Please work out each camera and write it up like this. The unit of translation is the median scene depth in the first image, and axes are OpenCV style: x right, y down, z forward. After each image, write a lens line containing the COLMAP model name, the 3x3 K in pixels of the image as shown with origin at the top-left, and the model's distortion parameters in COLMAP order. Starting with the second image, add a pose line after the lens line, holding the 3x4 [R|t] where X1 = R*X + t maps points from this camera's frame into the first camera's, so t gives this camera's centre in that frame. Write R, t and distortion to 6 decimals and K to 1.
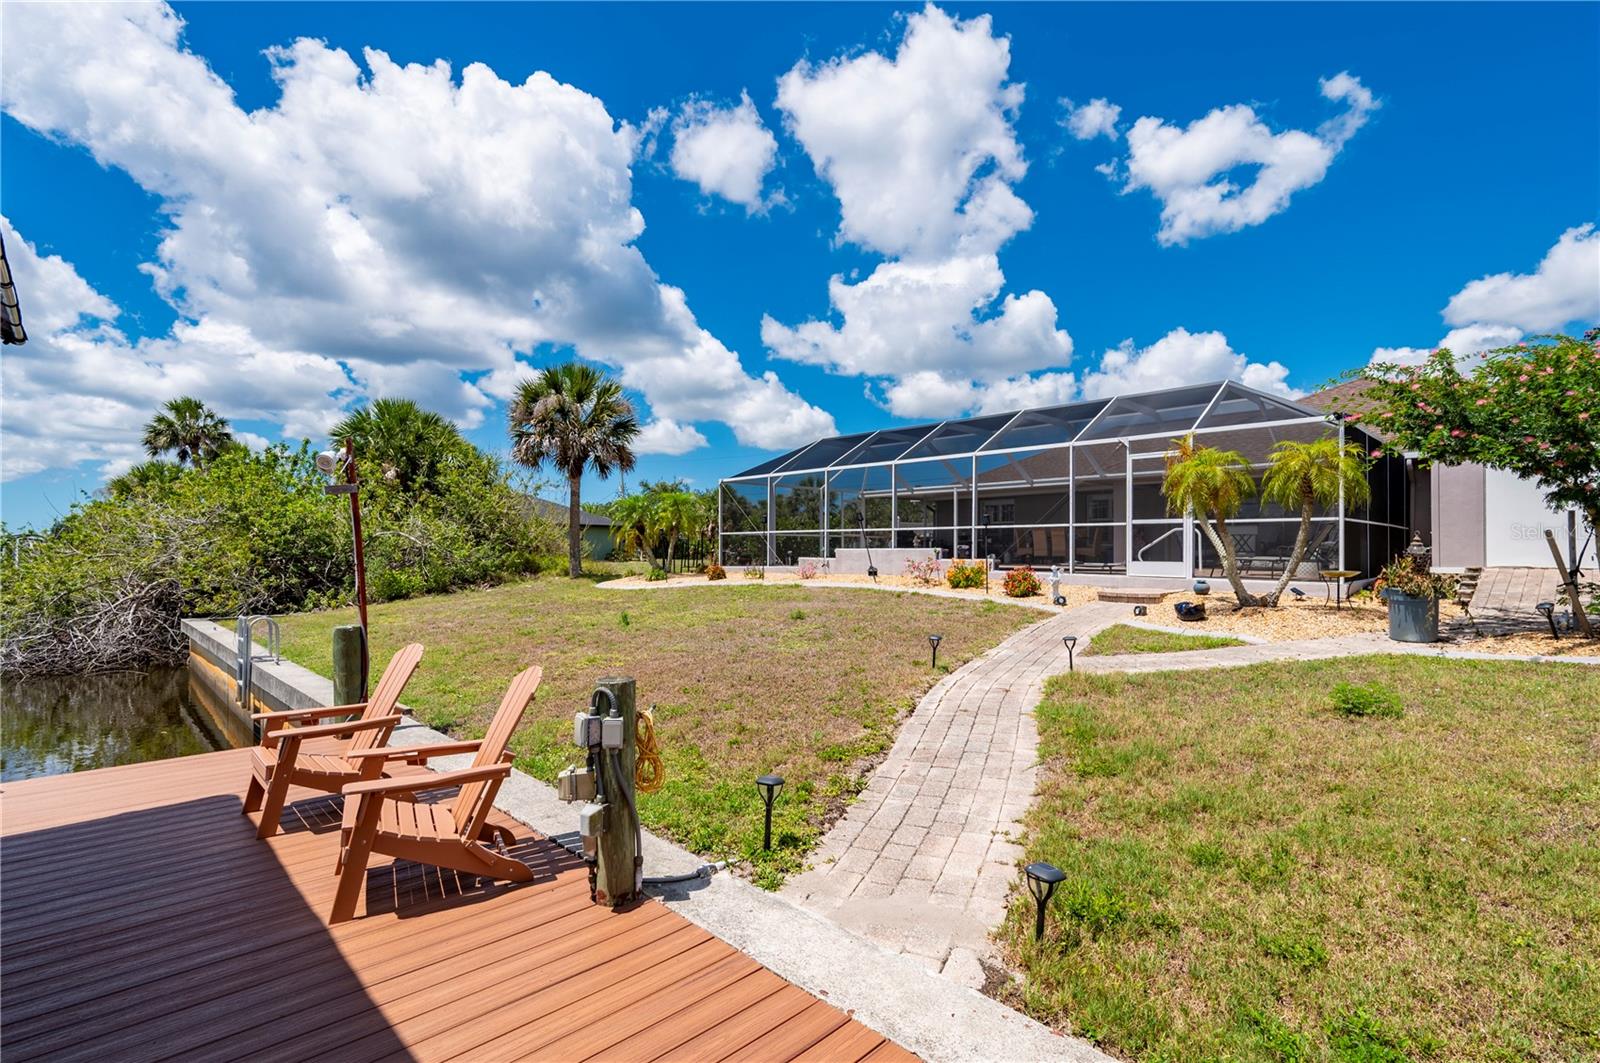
lens RADIAL K [[699.3, 0, 800.0], [0, 699.3, 531.5], [0, 0, 1]] dist [0.022991, -0.000035]
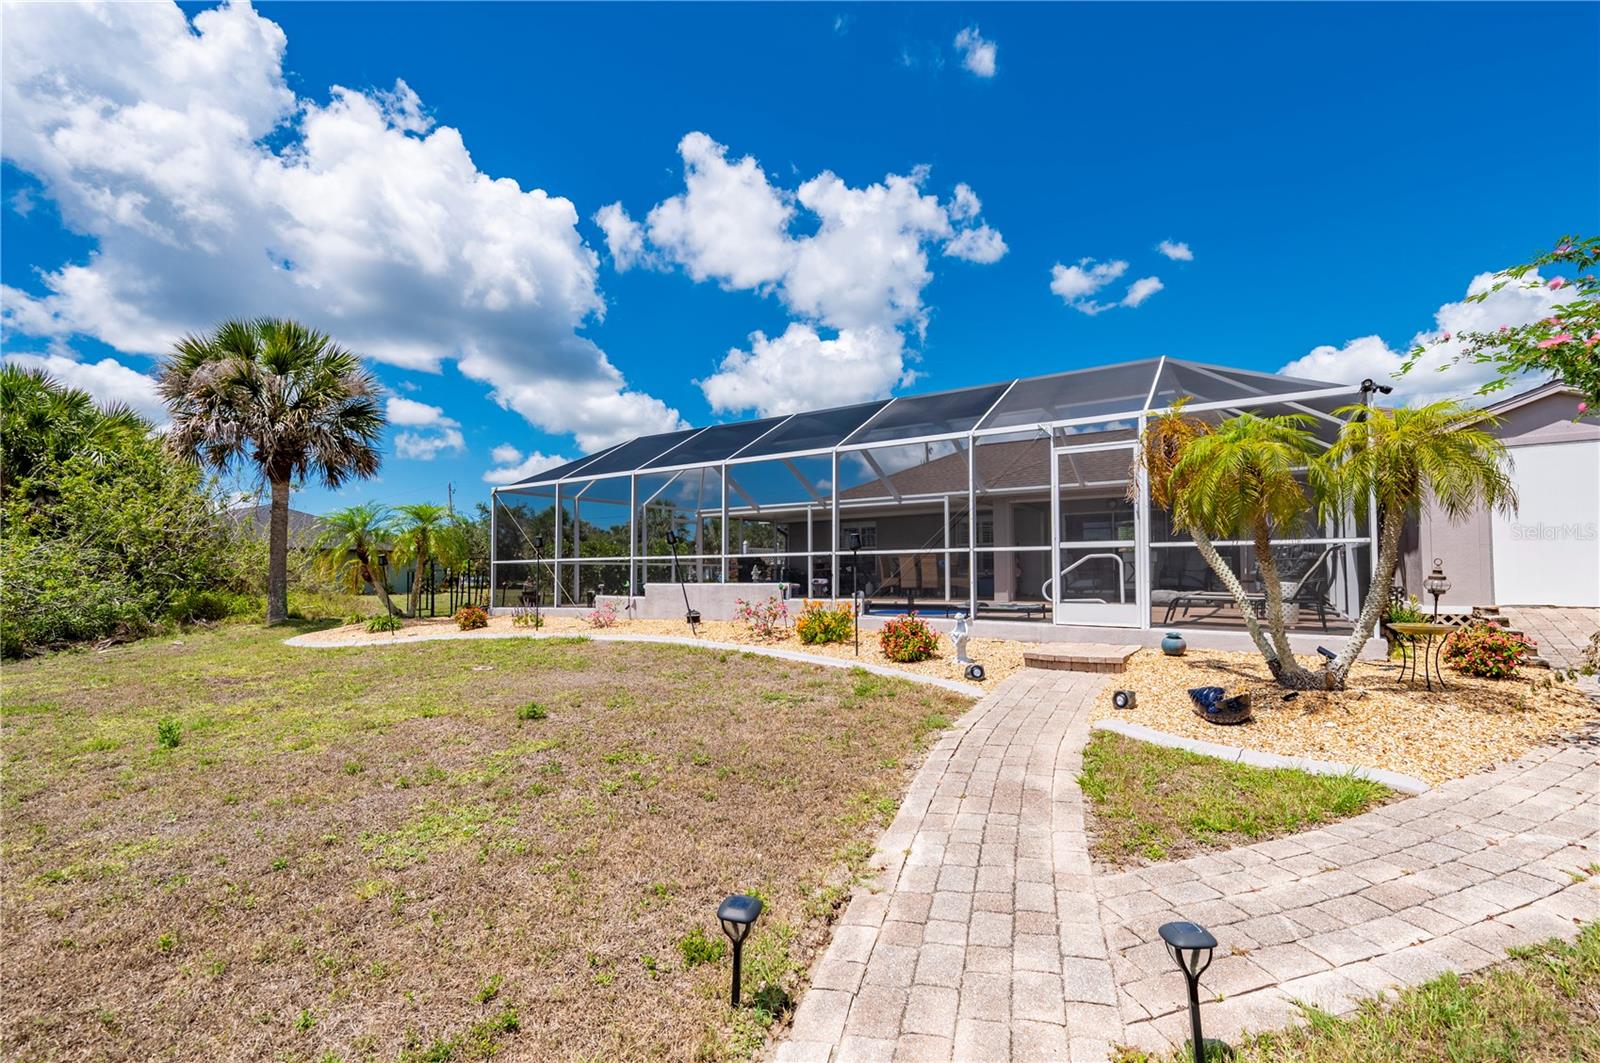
lens RADIAL K [[691.6, 0, 800.0], [0, 691.6, 531.5], [0, 0, 1]] dist [0.000359, -0.000338]
pose [[0.979533, 0.006251, 0.201187, 0.070173], [0.001509, 0.999261, -0.038395, -0.001088], [-0.201279, 0.037913, 0.978800, 0.309528]]
